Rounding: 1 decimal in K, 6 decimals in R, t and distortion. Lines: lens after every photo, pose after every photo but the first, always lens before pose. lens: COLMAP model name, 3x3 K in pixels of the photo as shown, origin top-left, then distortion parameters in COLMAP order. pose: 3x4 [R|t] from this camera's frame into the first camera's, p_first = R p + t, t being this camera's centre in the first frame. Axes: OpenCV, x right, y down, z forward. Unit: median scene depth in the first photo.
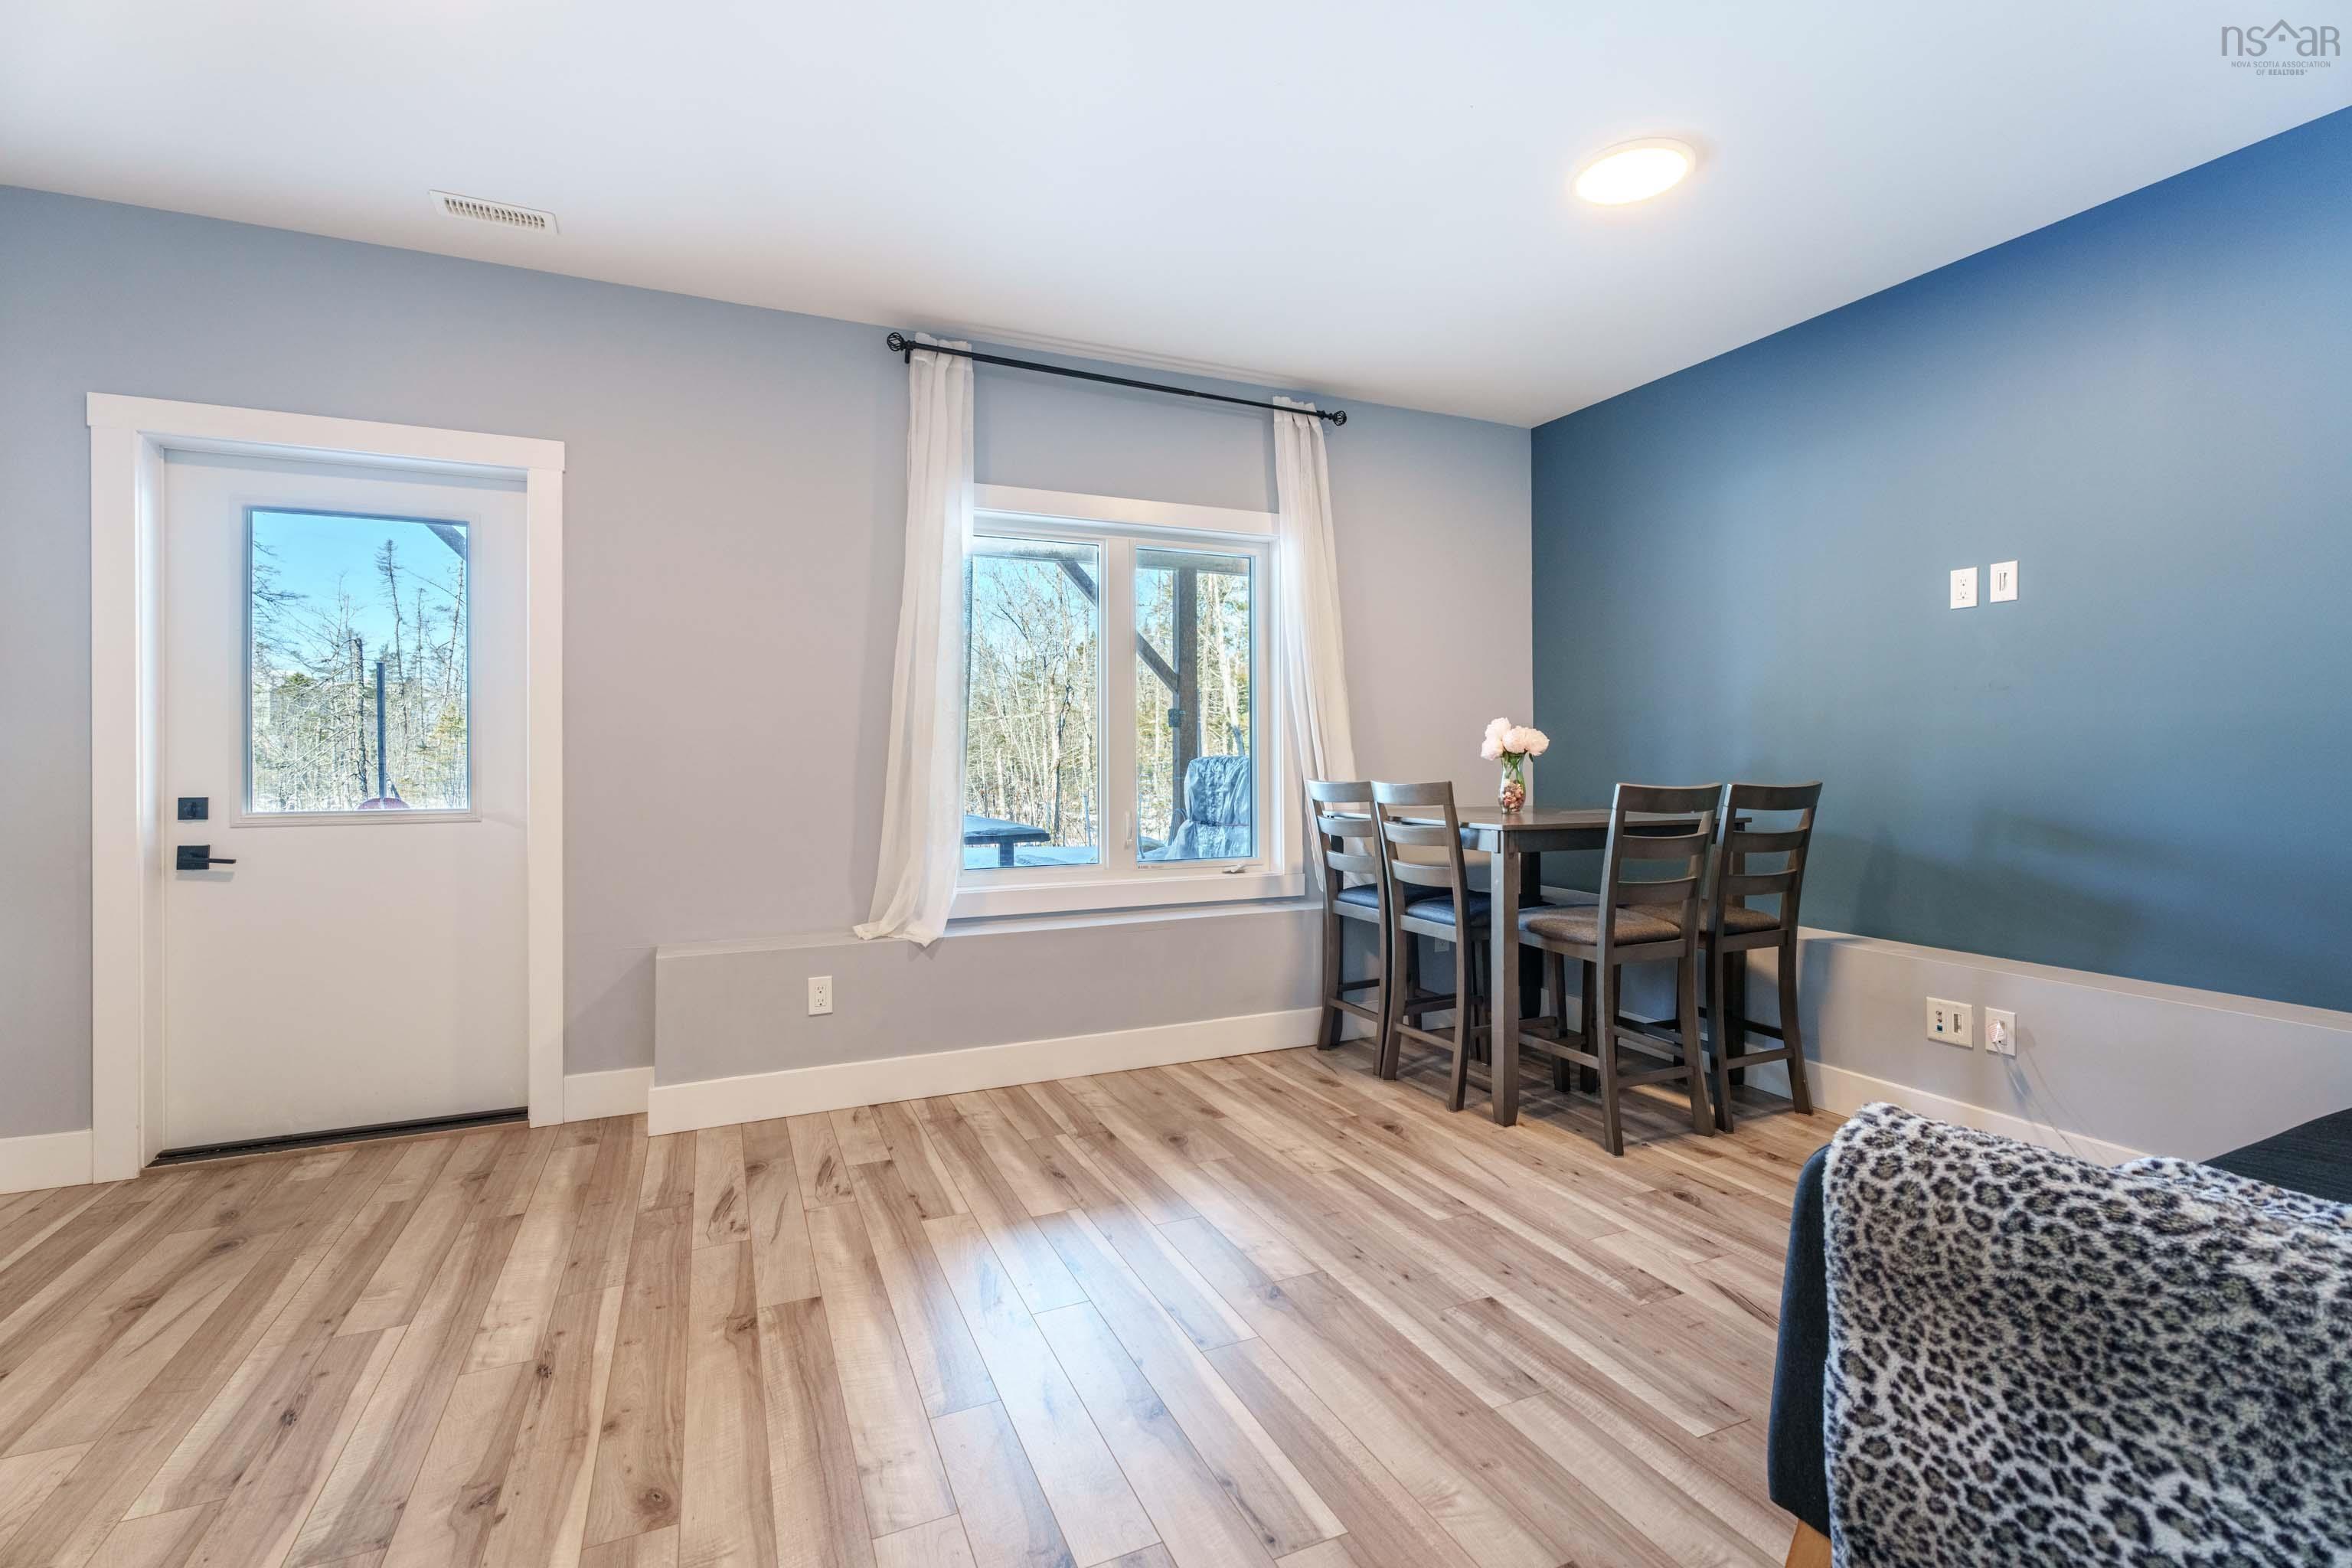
lens RADIAL K [[1055.8, 0, 1186.0], [0, 1055.8, 764.2], [0, 0, 1]] dist [-0.001270, 0.001088]
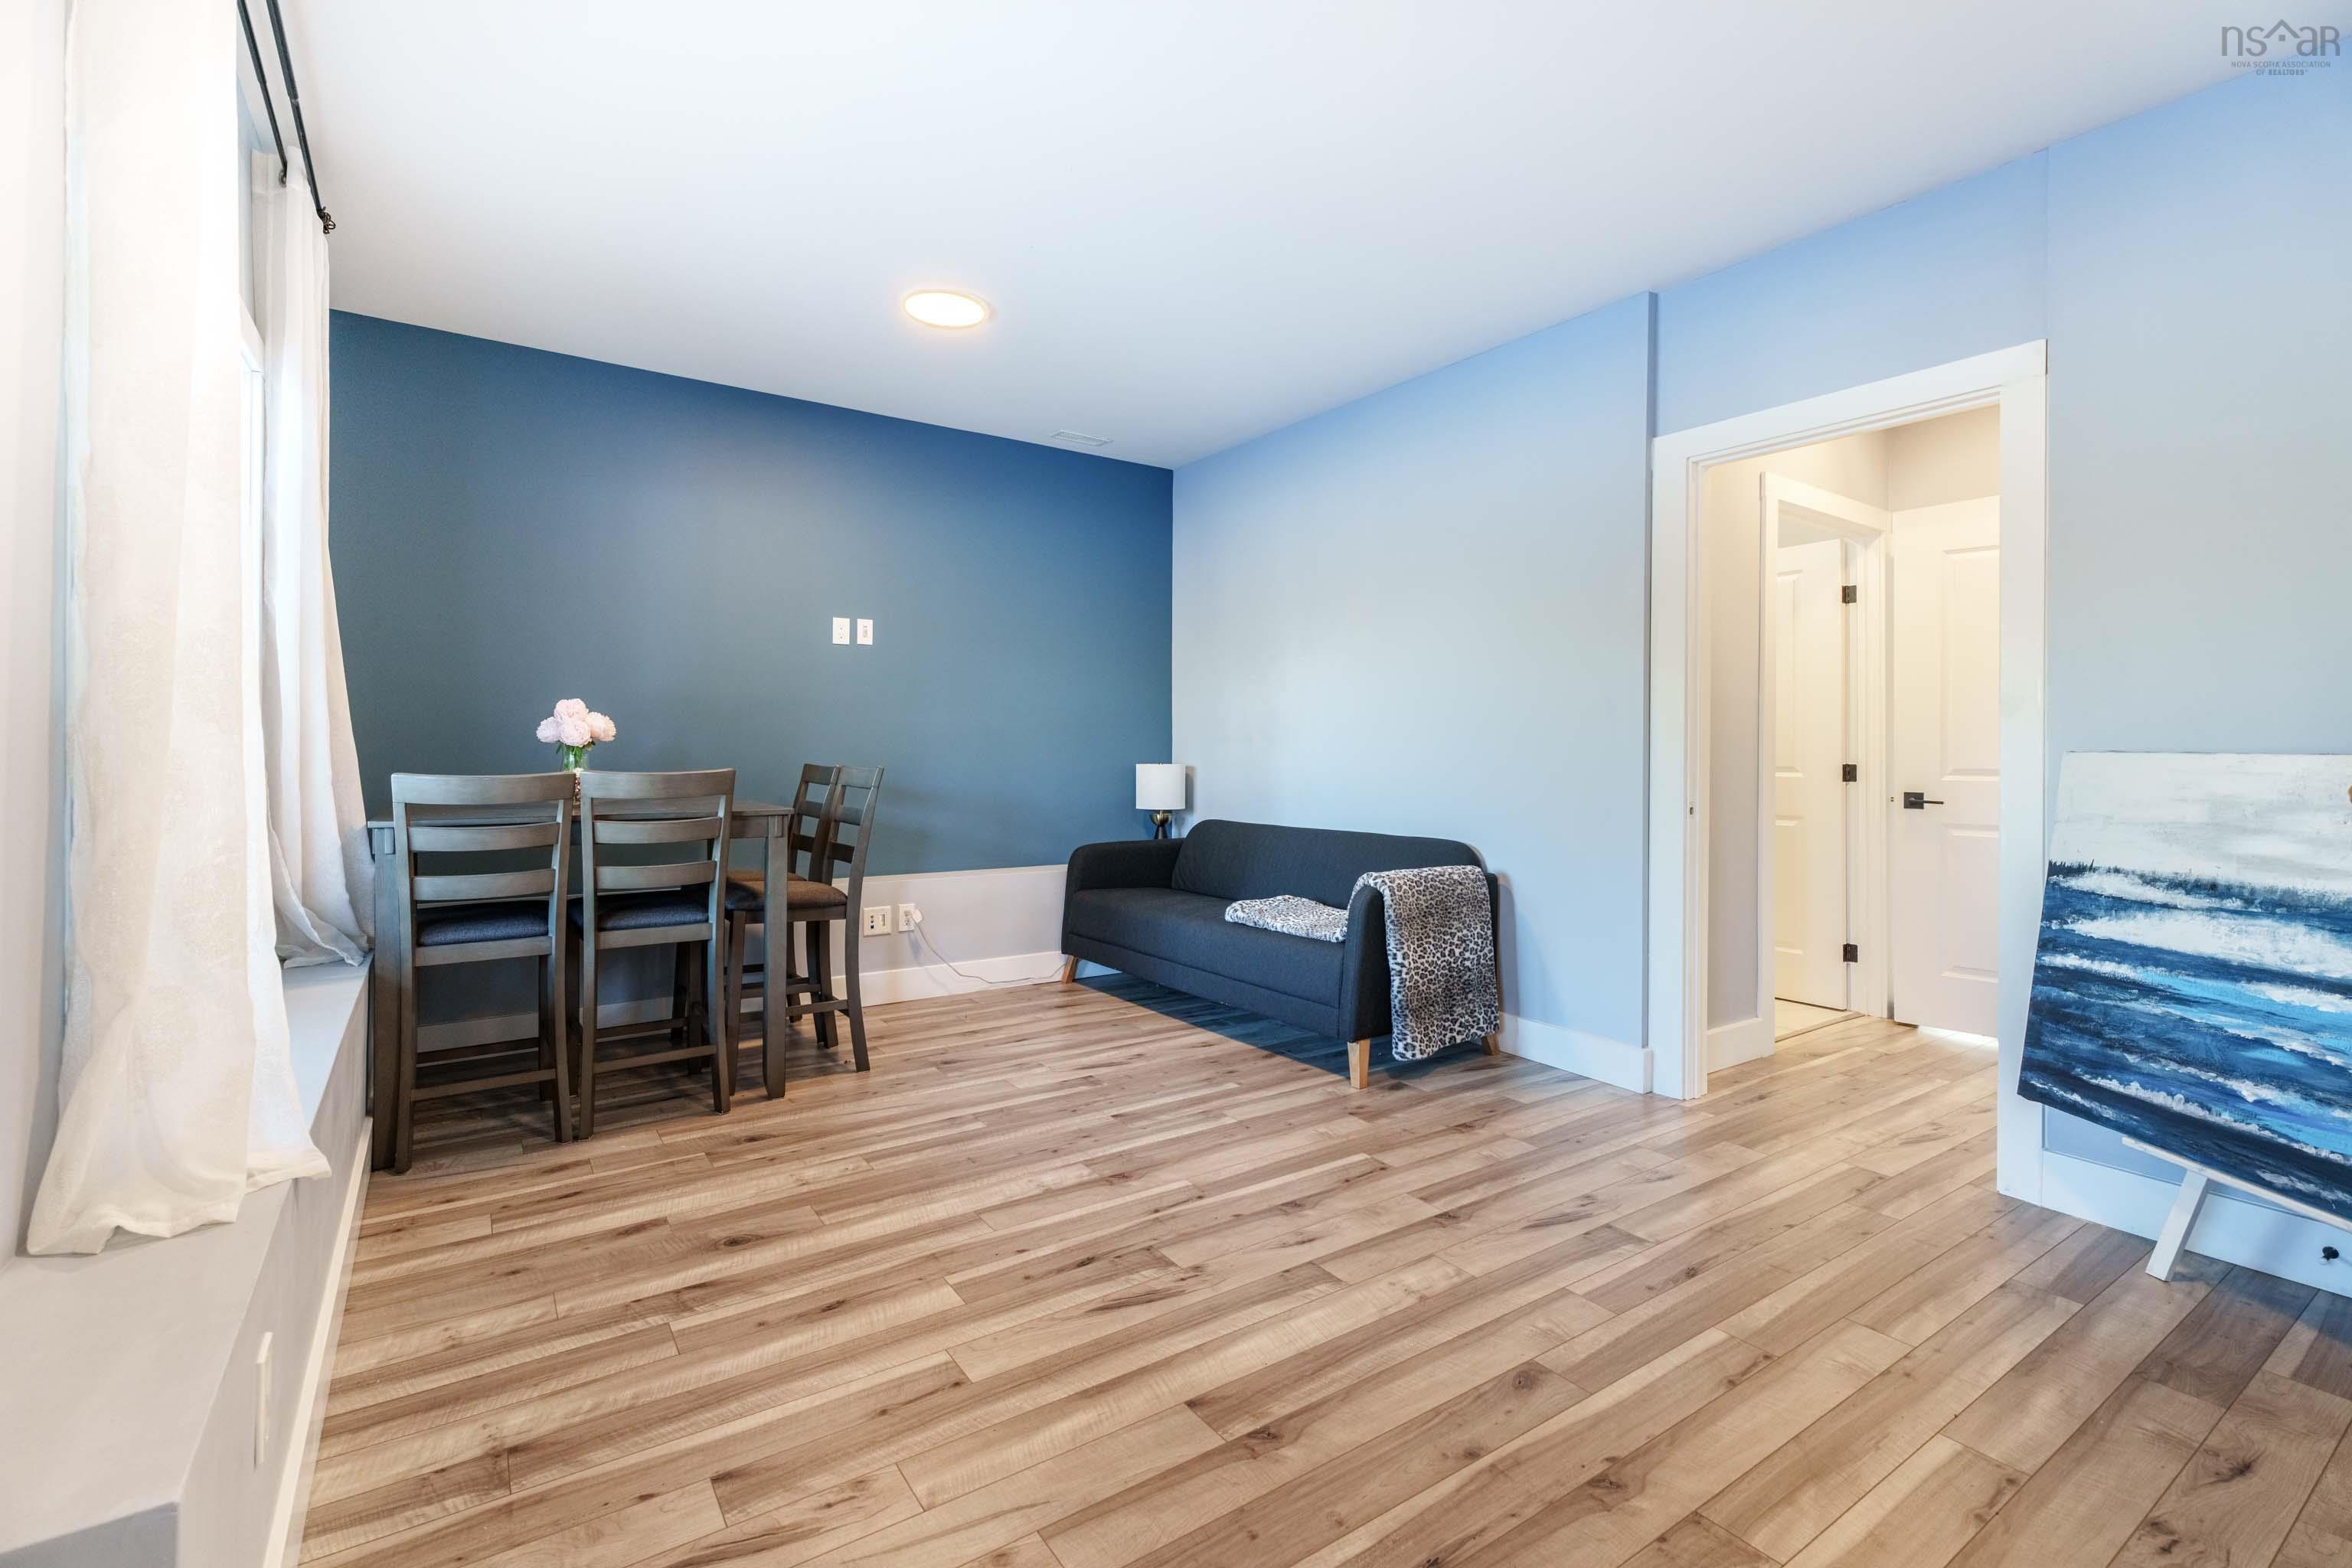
lens RADIAL K [[1055.8, 0, 1180.1], [0, 1055.8, 771.6], [0, 0, 1]] dist [-0.001270, 0.001088]
pose [[-0.179479, -0.020439, 0.983549, -0.913428], [0.000008, 0.999784, 0.020778, -0.001795], [-0.983762, 0.003737, -0.179440, 0.919476]]
